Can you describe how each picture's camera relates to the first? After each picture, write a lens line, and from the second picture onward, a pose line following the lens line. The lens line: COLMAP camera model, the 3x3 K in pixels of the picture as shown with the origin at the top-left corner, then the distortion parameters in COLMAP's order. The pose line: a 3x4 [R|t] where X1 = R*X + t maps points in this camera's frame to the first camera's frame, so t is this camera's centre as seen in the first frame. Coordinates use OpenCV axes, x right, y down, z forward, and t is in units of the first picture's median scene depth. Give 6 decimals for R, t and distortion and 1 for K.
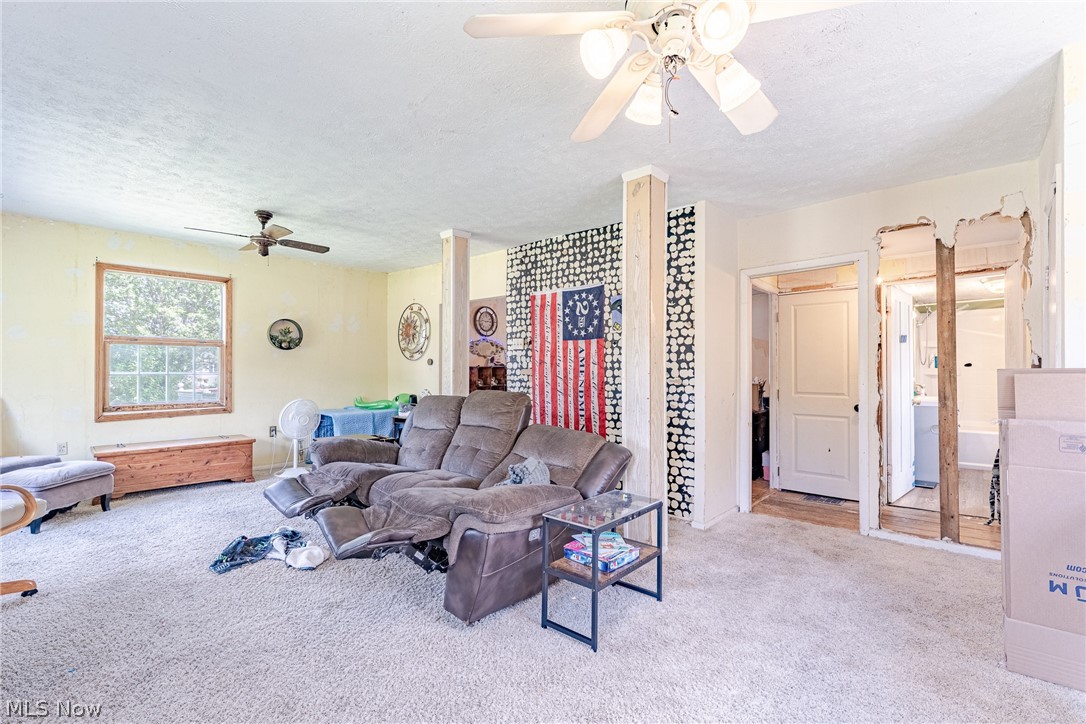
lens RADIAL K [[484.3, 0, 551.5], [0, 484.3, 359.9], [0, 0, 1]] dist [0.001045, -0.000306]
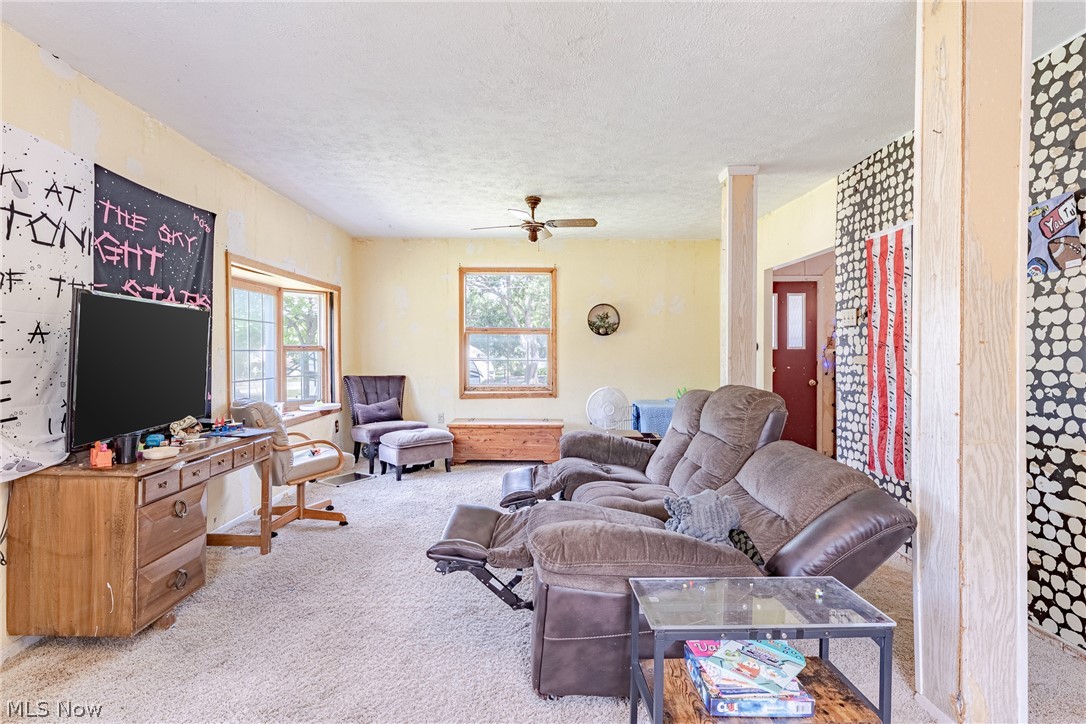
lens RADIAL K [[549.7, 0, 543.0], [0, 549.7, 362.0], [0, 0, 1]] dist [0.001720, -0.000017]
pose [[0.682937, 0.008642, -0.730426, 0.200433], [0.013225, 0.999620, 0.024191, 0.003960], [0.730357, -0.026181, 0.682563, 0.192463]]
